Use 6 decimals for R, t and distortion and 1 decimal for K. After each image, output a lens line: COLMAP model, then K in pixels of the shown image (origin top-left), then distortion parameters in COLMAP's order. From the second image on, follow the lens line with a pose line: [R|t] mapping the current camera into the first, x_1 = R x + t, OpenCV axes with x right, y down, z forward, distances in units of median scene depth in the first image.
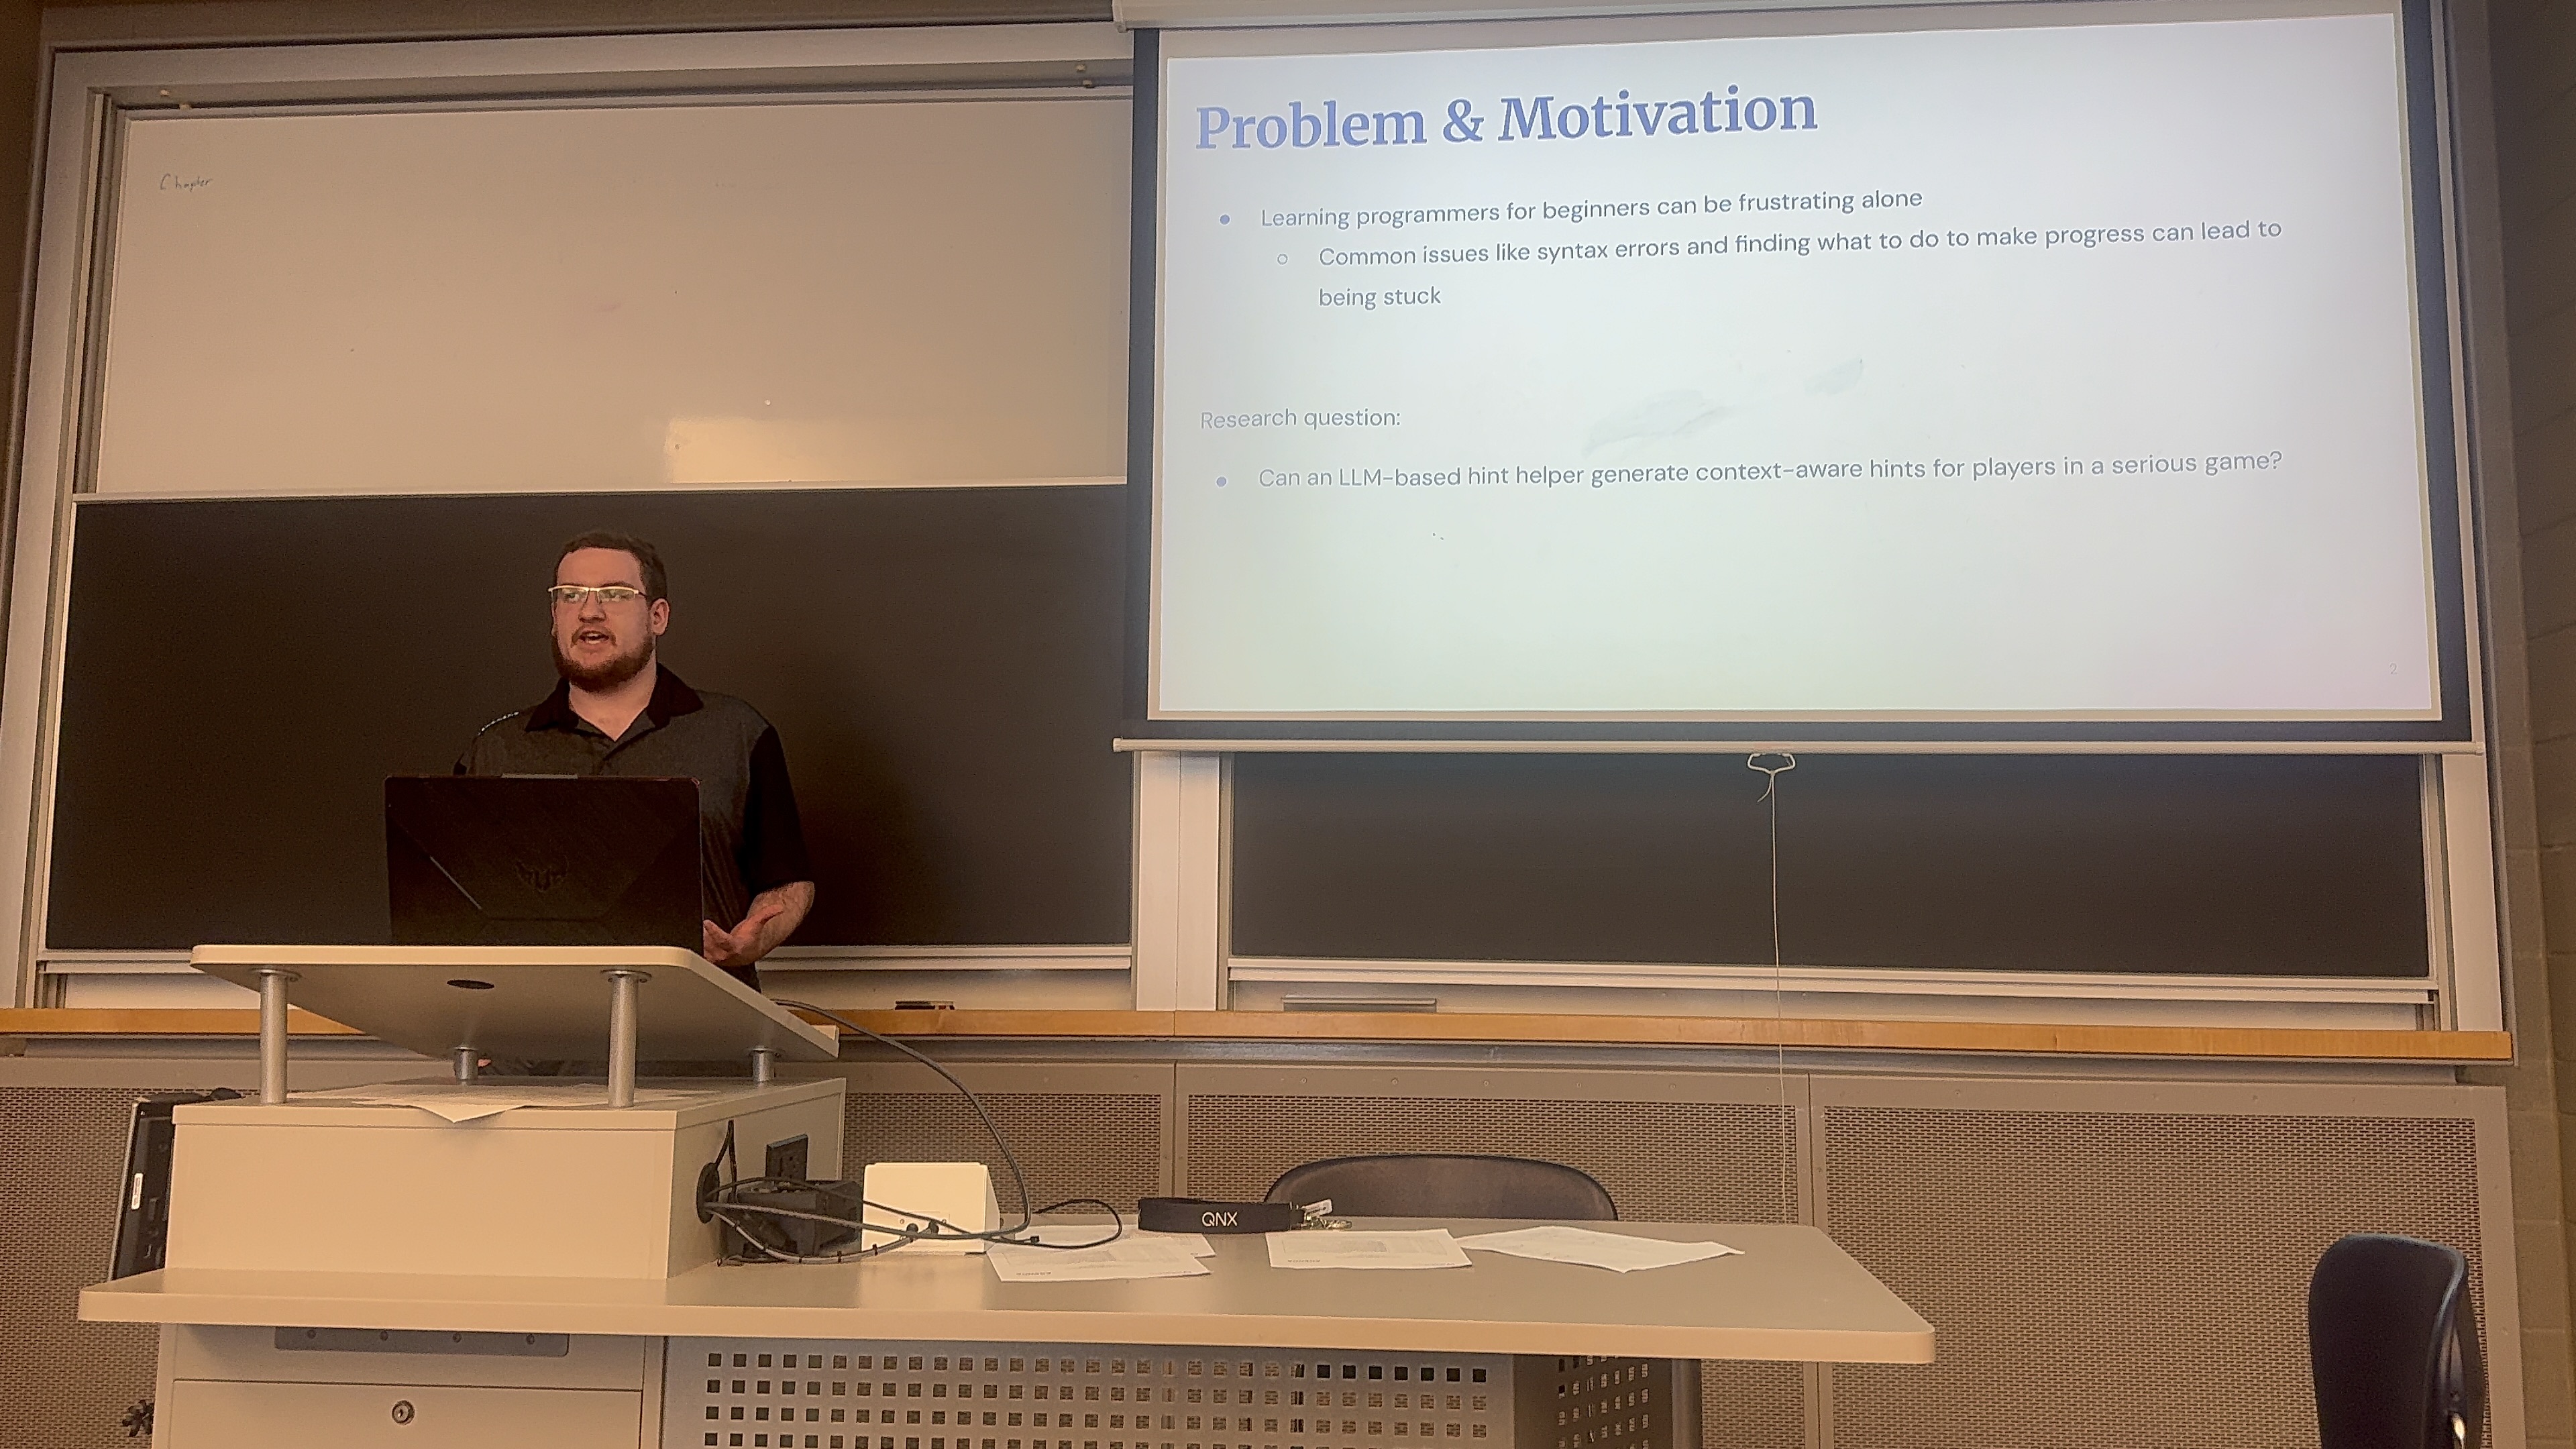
lens RADIAL K [[2098.7, 0, 1299.3], [0, 2098.7, 687.2], [0, 0, 1]] dist [0.131377, -0.184984]
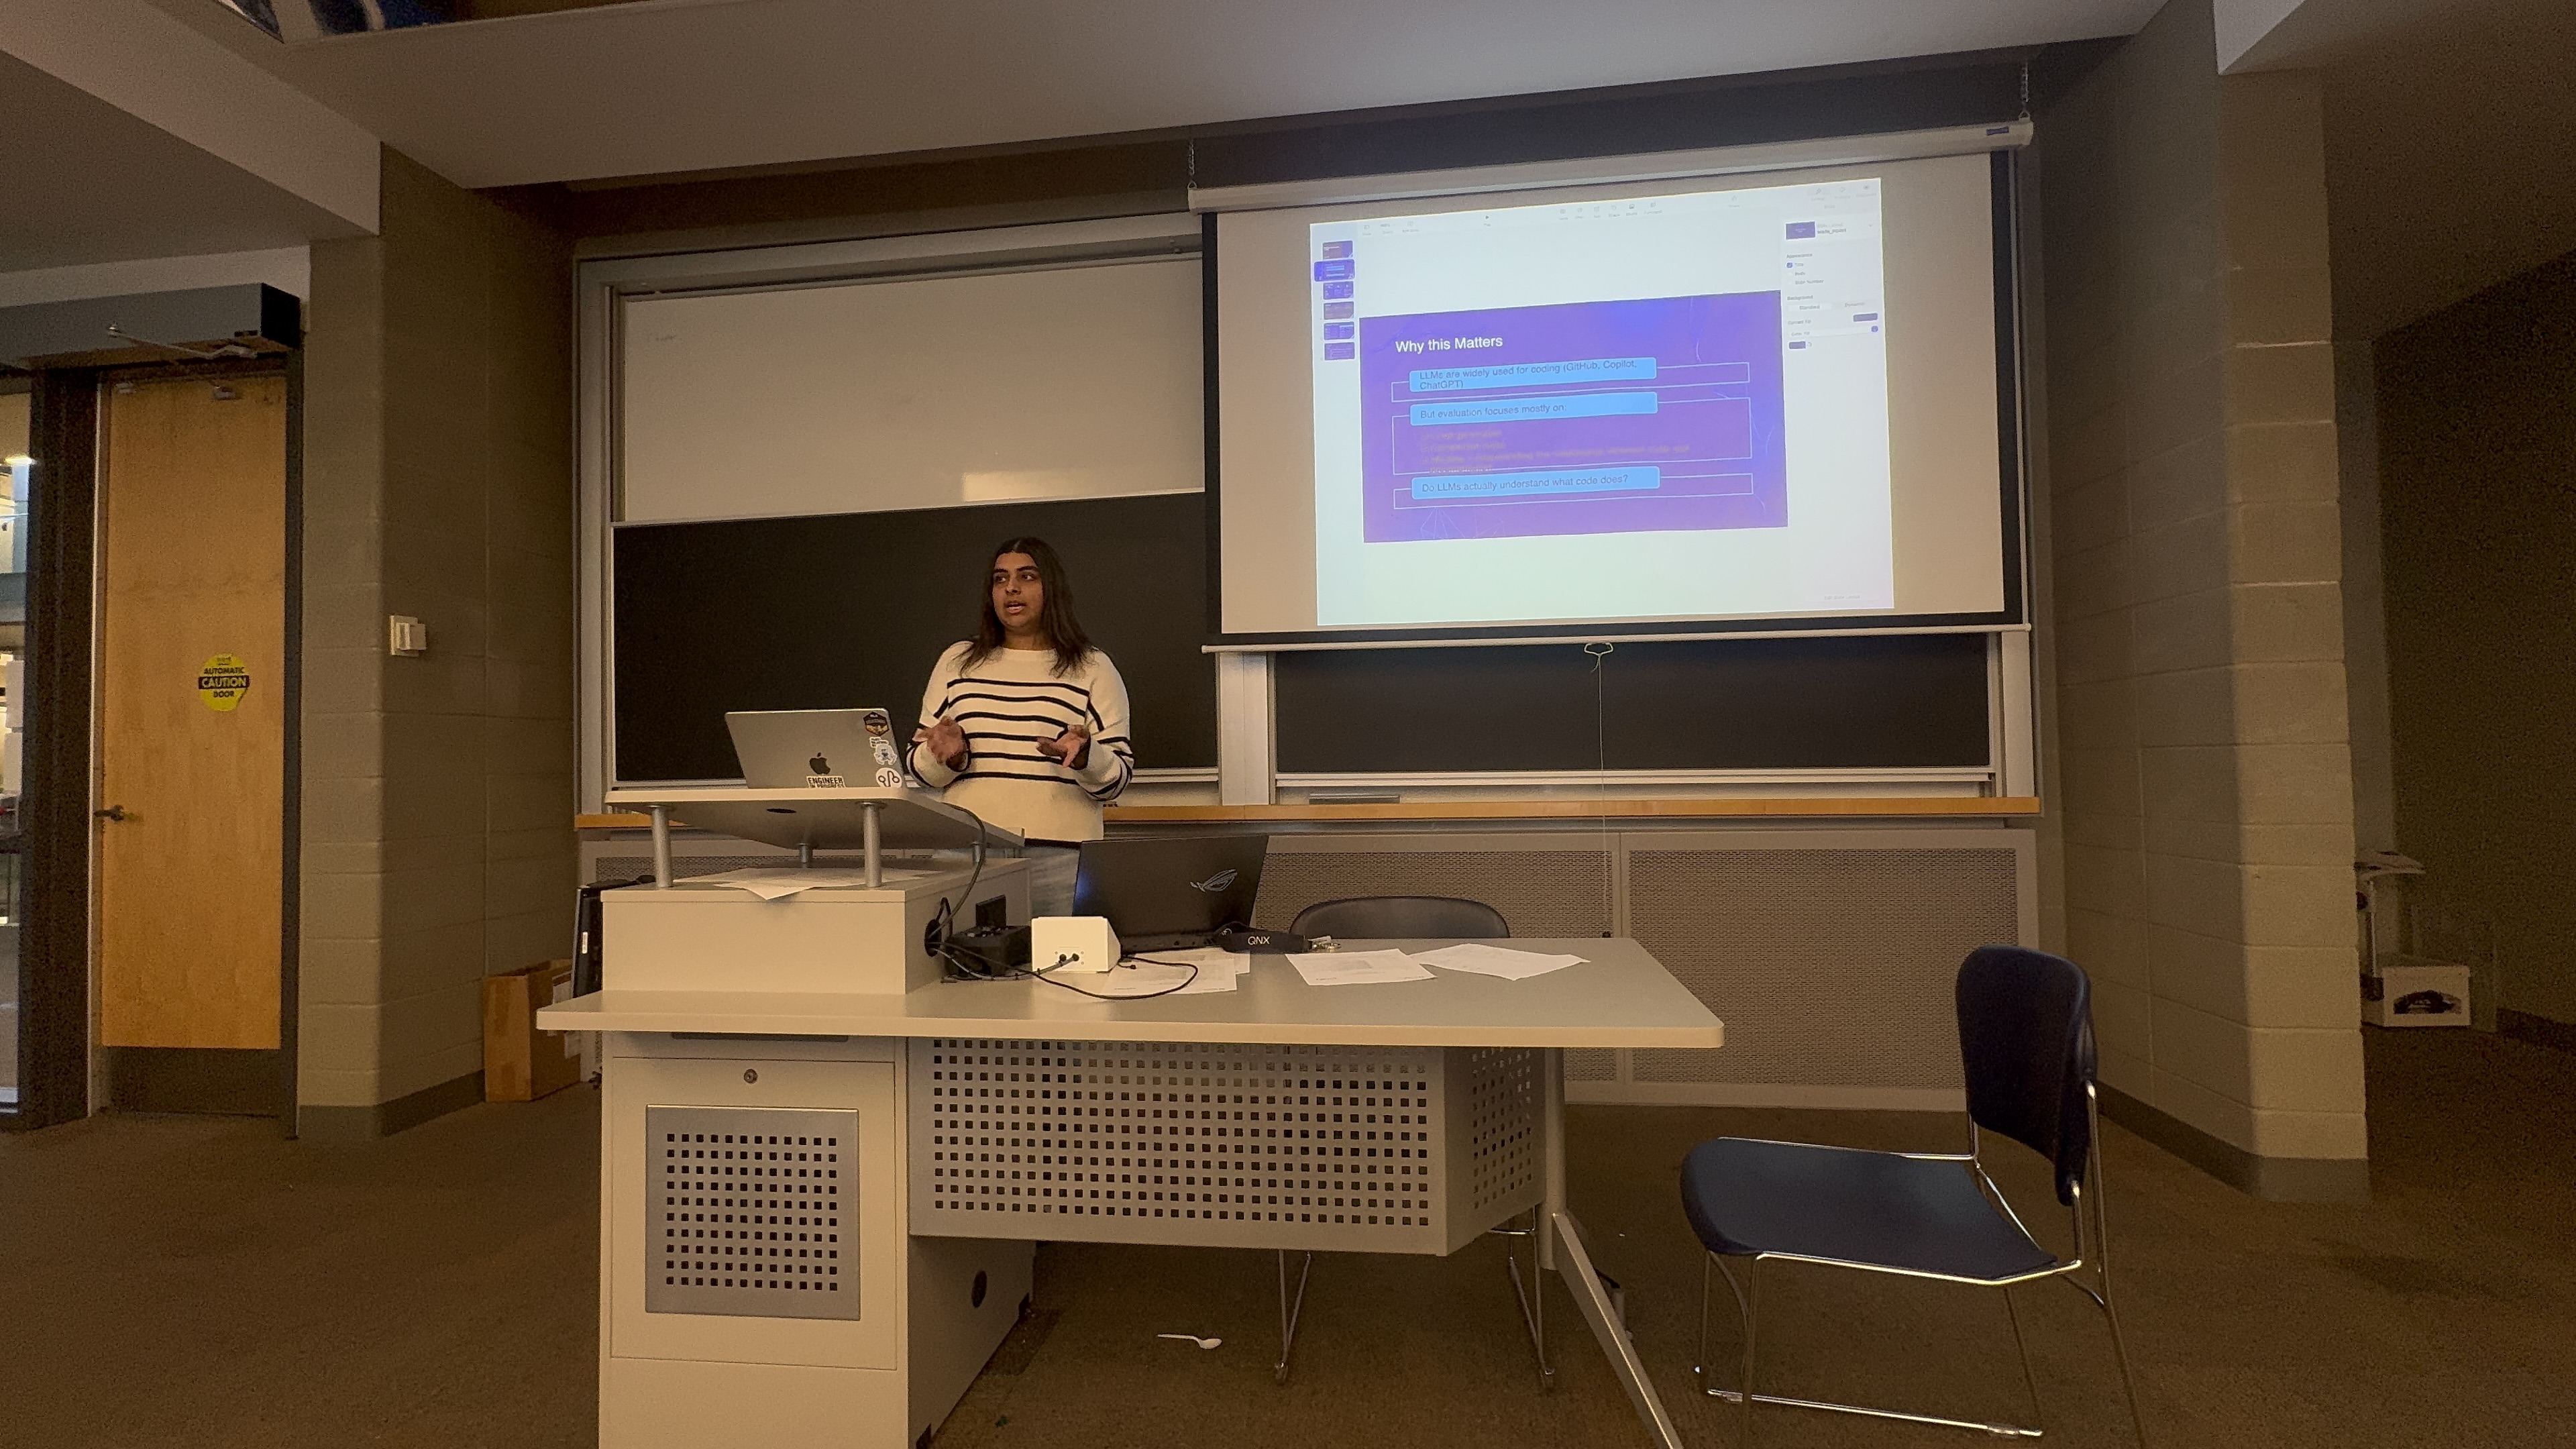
lens RADIAL K [[1118.4, 0, 1288.0], [0, 1118.4, 724.5], [0, 0, 1]] dist [-0.001847, -0.000098]
pose [[0.998881, -0.025432, -0.039882, 0.014203], [0.029130, 0.995045, 0.095064, 0.004033], [0.037266, -0.096119, 0.994672, 0.114368]]
